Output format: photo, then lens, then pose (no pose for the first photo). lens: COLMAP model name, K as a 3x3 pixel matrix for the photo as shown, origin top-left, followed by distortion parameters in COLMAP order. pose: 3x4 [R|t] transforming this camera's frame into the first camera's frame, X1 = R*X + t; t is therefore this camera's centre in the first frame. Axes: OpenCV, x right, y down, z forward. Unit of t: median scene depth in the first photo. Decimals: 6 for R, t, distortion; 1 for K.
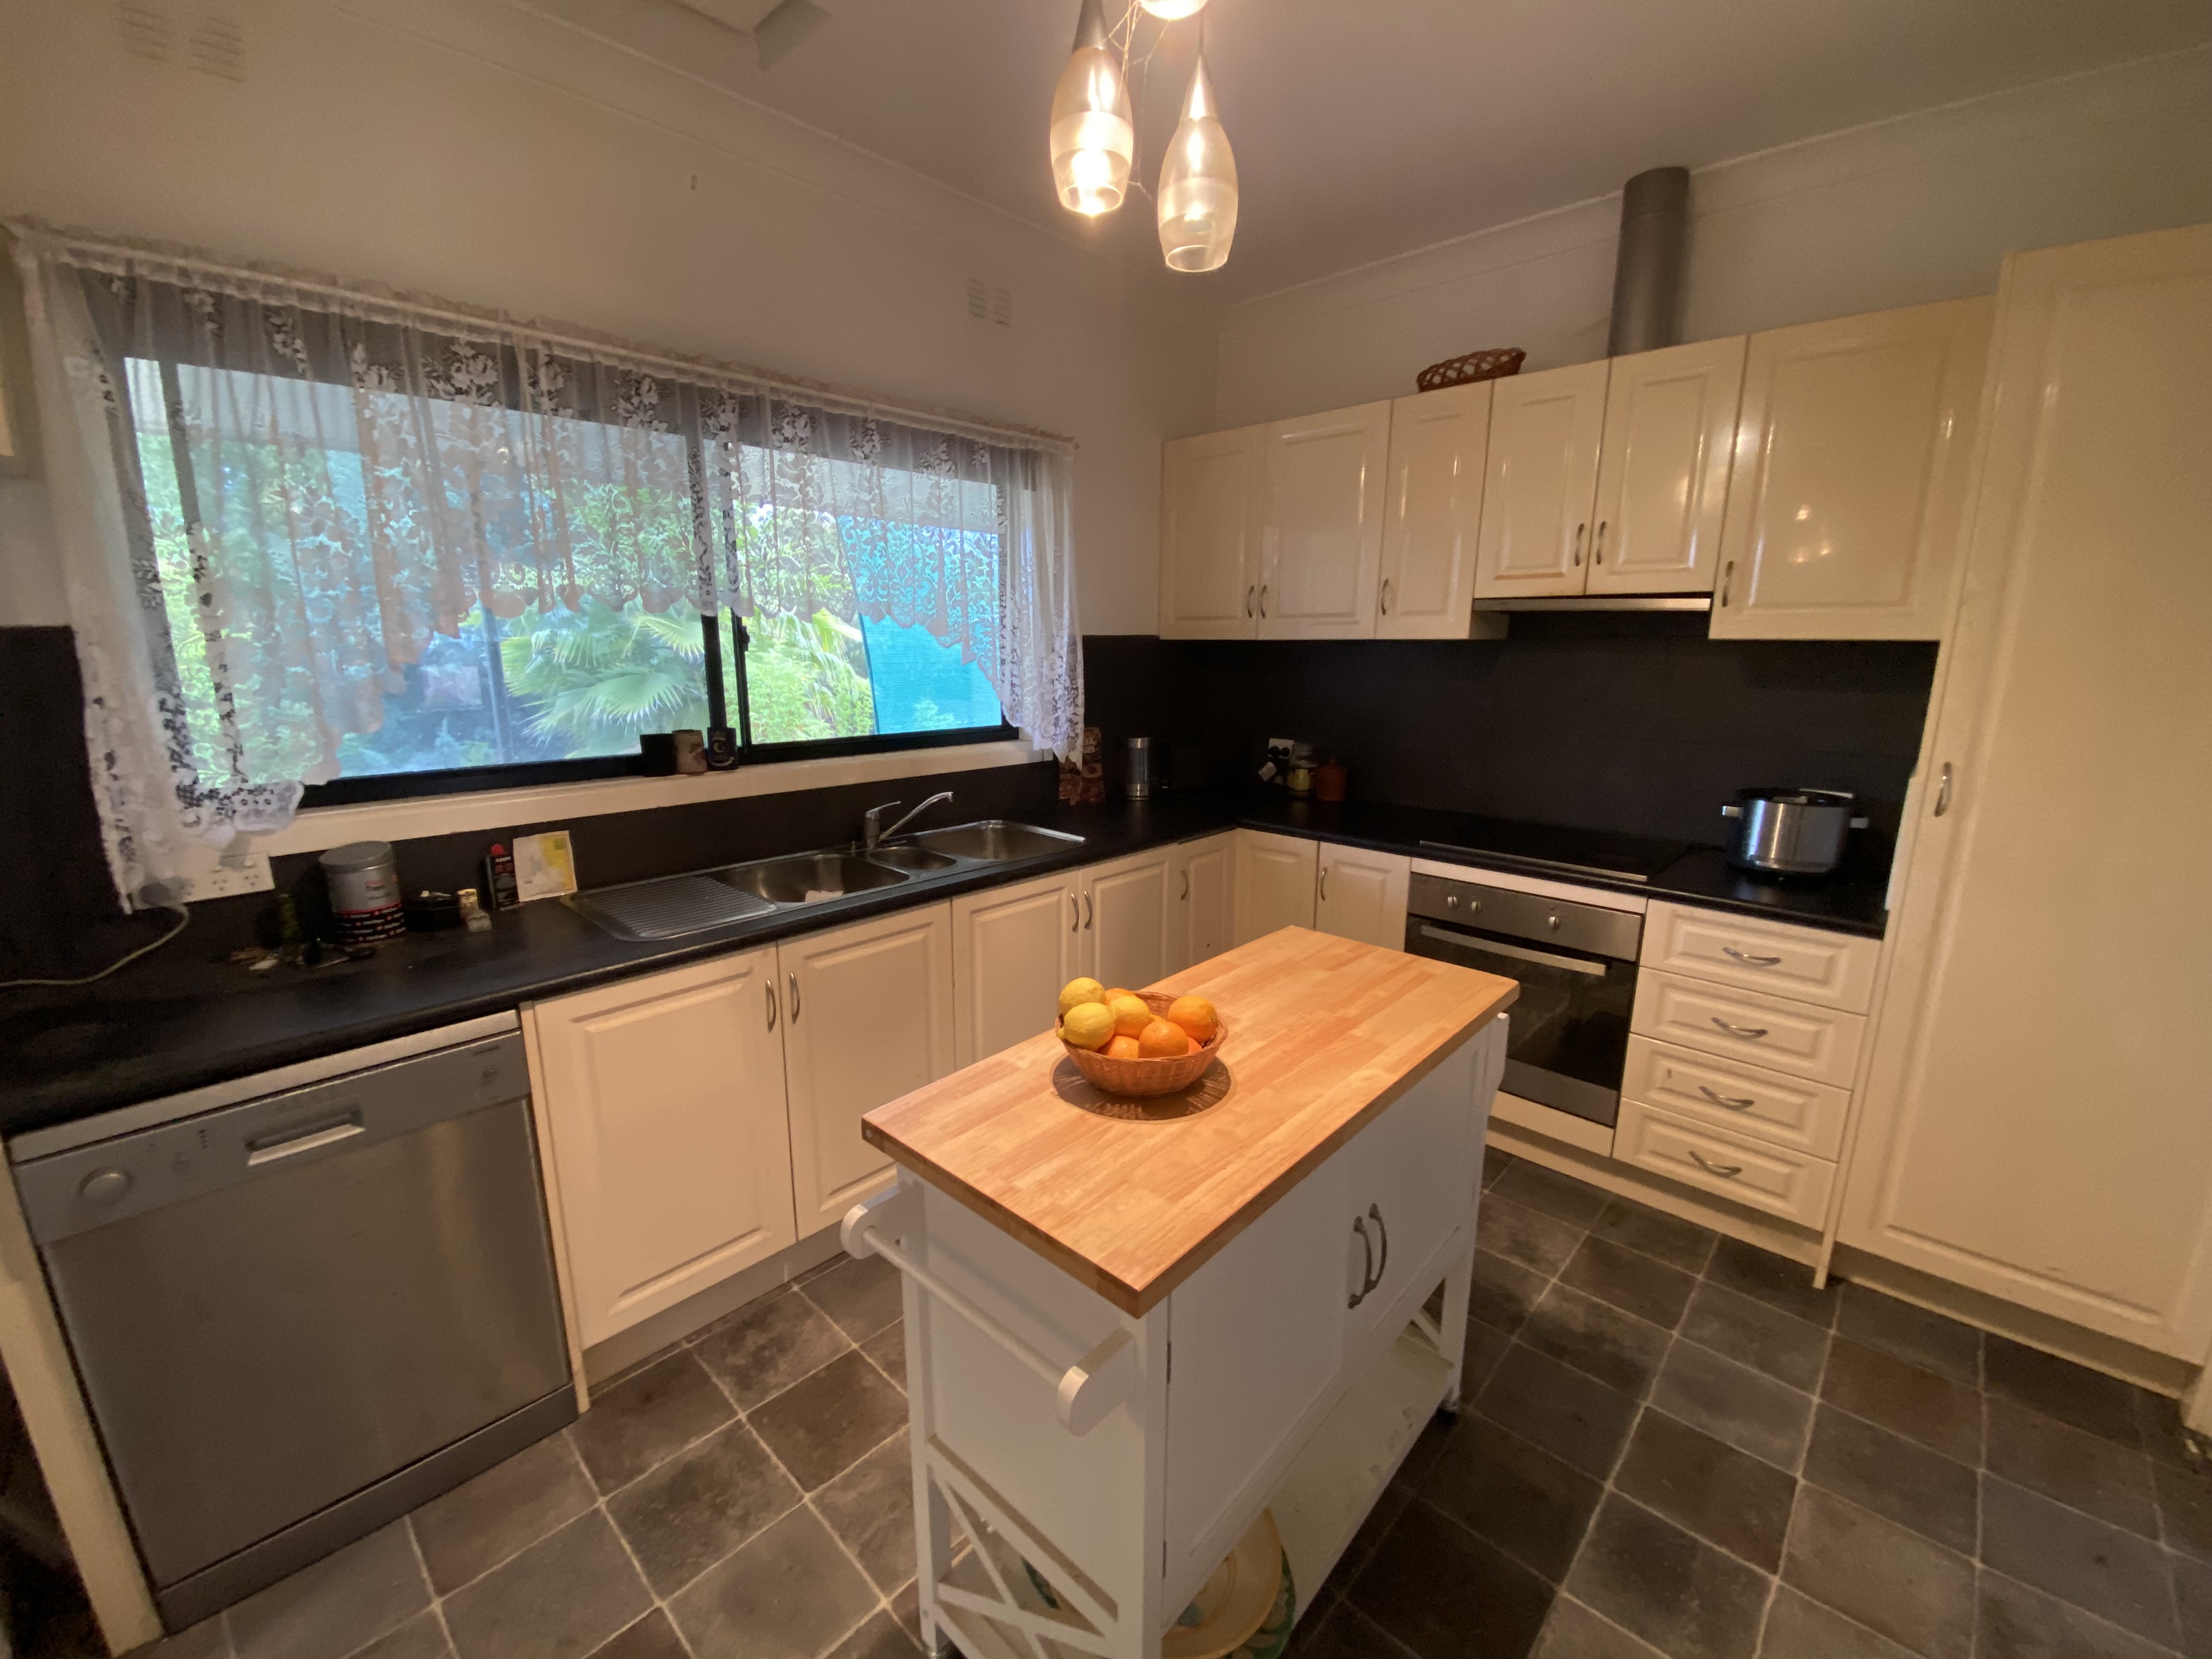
lens RADIAL K [[884.3, 0, 1106.0], [0, 884.3, 829.5], [0, 0, 1]] dist [0.045679, -0.041786]
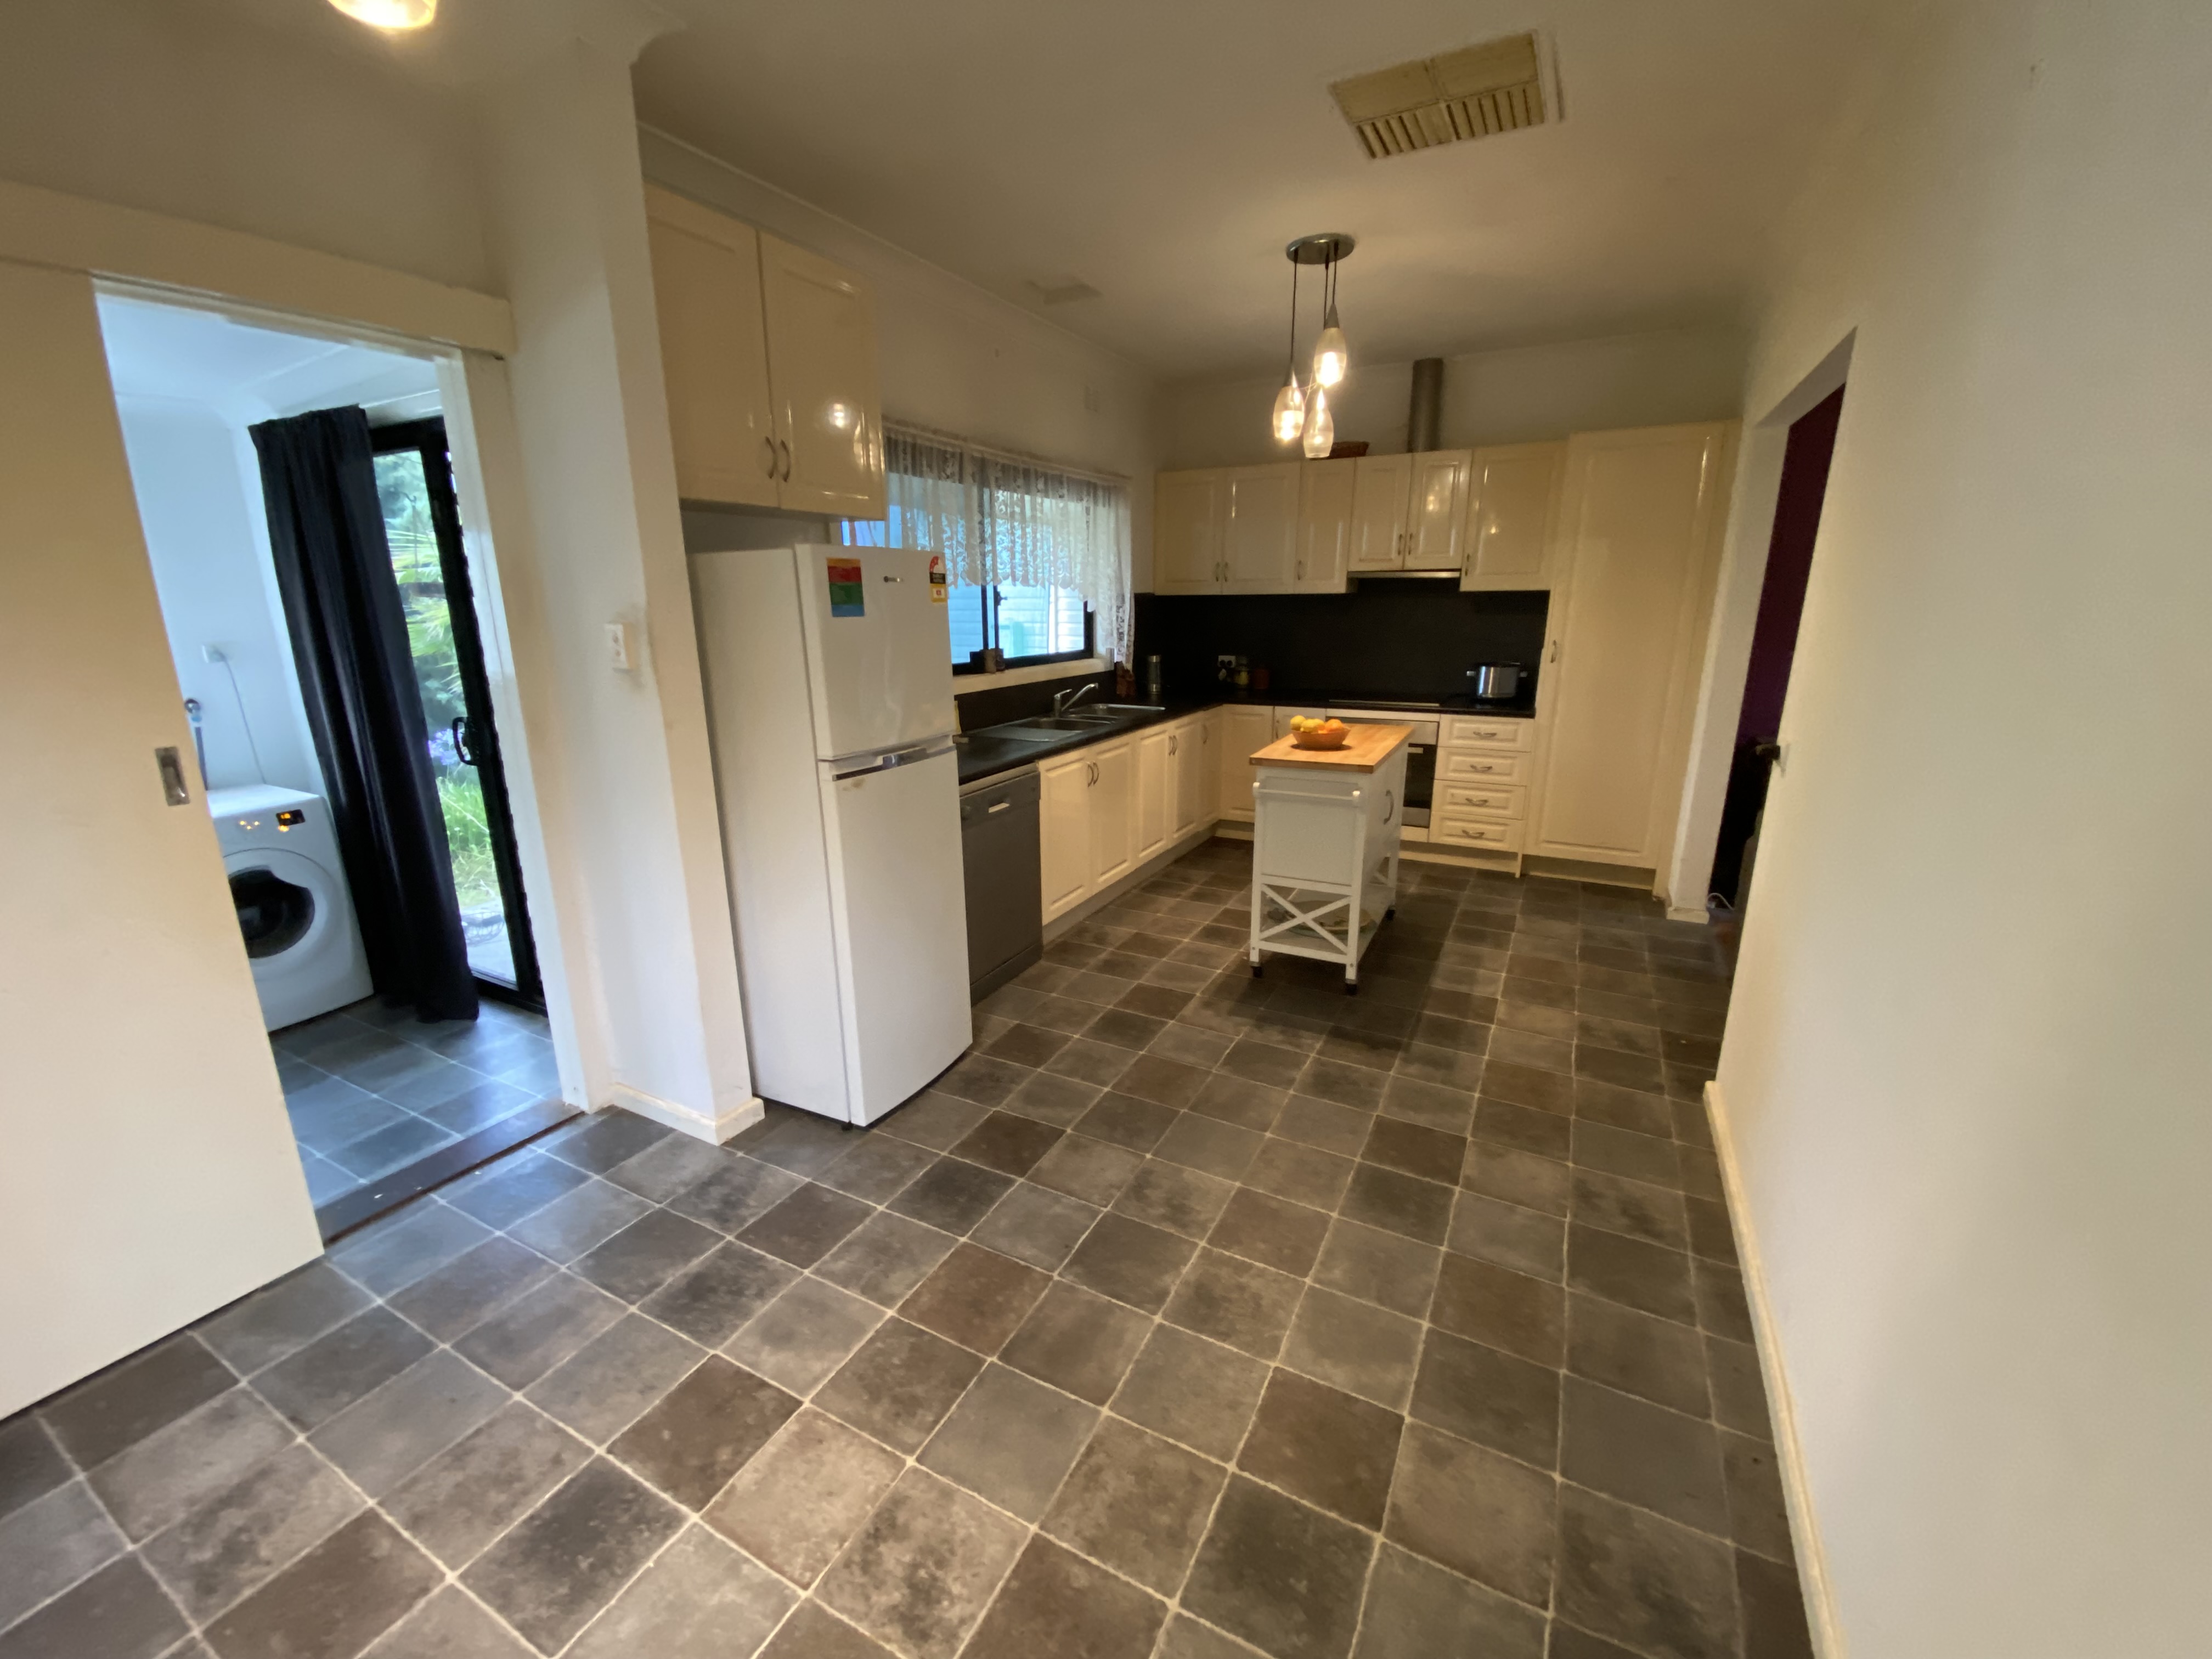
lens RADIAL K [[884.7, 0, 1106.0], [0, 884.7, 829.5], [0, 0, 1]] dist [0.045658, -0.028104]
pose [[0.961448, -0.081235, 0.262714, -0.739602], [0.069132, 0.996090, 0.055005, 0.177292], [-0.266155, -0.034722, 0.963305, -0.843238]]
